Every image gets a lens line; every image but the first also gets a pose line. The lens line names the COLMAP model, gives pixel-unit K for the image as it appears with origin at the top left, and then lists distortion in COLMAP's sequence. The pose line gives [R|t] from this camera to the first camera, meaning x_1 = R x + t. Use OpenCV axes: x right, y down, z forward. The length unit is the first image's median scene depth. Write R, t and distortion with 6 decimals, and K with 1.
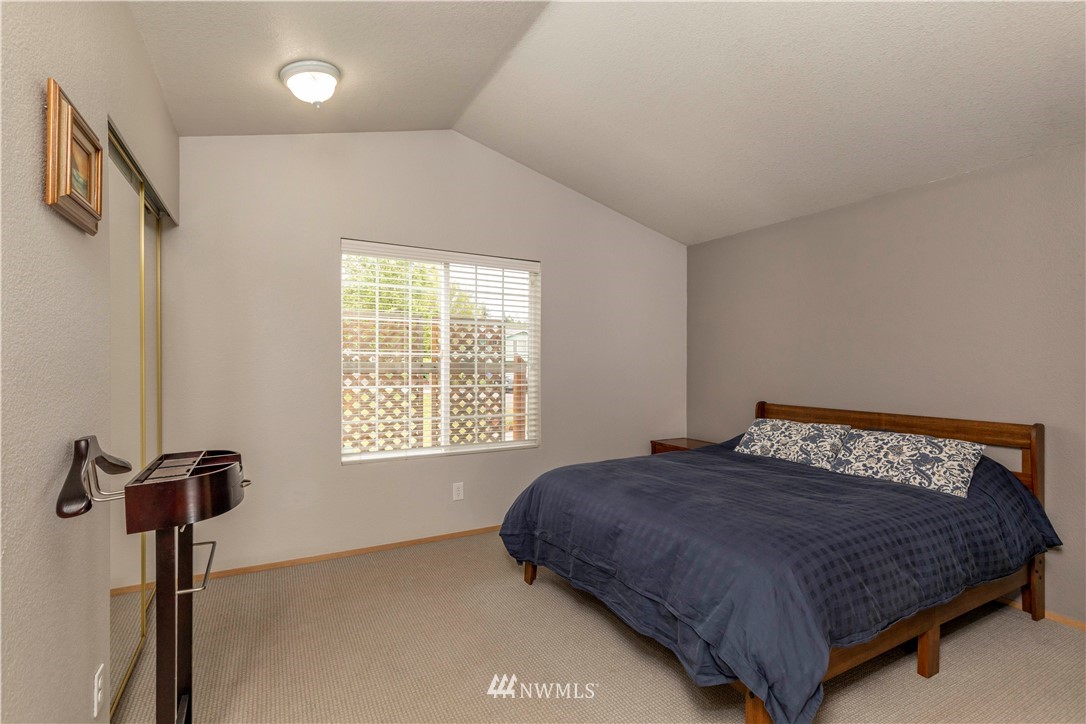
lens RADIAL K [[502.9, 0, 537.3], [0, 502.9, 355.1], [0, 0, 1]] dist [-0.003868, -0.000431]
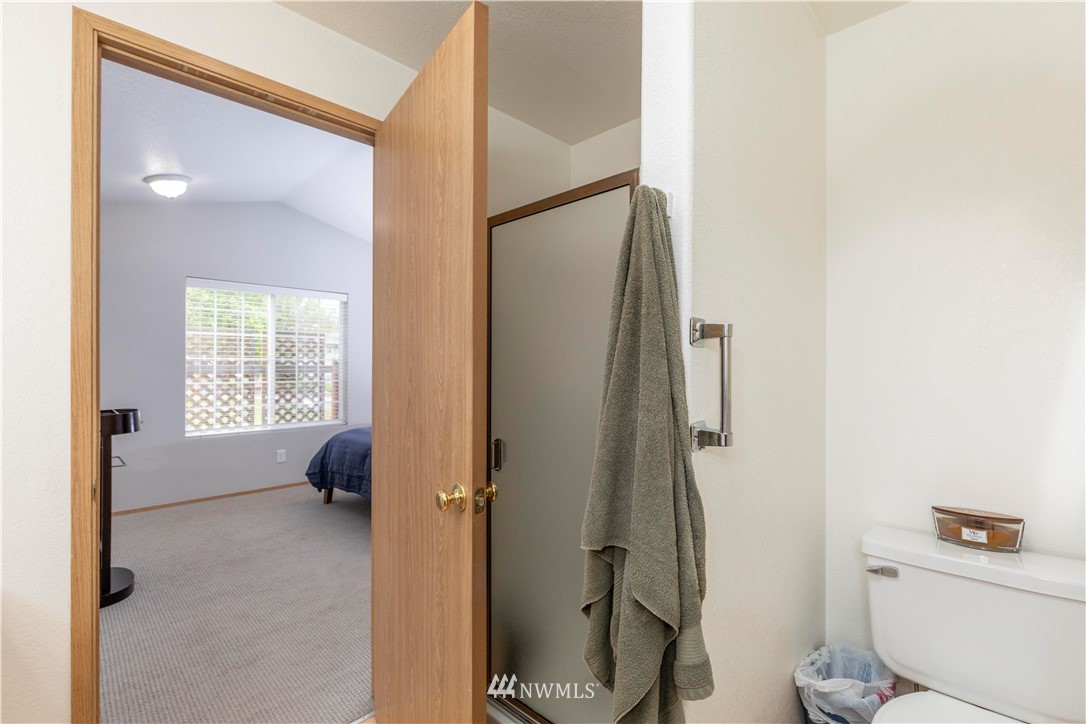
lens RADIAL K [[502.9, 0, 561.6], [0, 502.9, 353.1], [0, 0, 1]] dist [-0.003868, -0.000431]
pose [[0.954883, -0.002341, 0.296975, 0.175817], [0.006808, 0.999879, -0.014008, 0.006909], [-0.296906, 0.015398, 0.954783, -0.582840]]
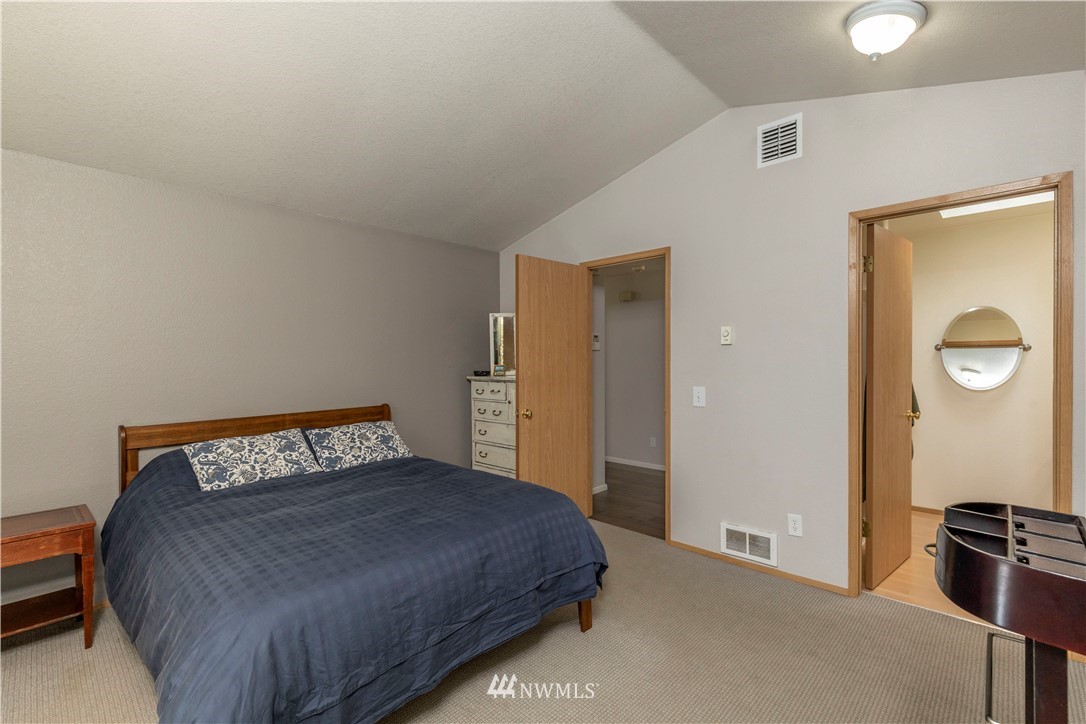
lens RADIAL K [[502.9, 0, 552.5], [0, 502.9, 360.6], [0, 0, 1]] dist [-0.003868, -0.000431]
pose [[-0.343446, -0.009083, 0.939128, -0.559241], [-0.003794, 0.999958, 0.008284, -0.009046], [-0.939165, -0.000718, -0.343467, 0.933218]]
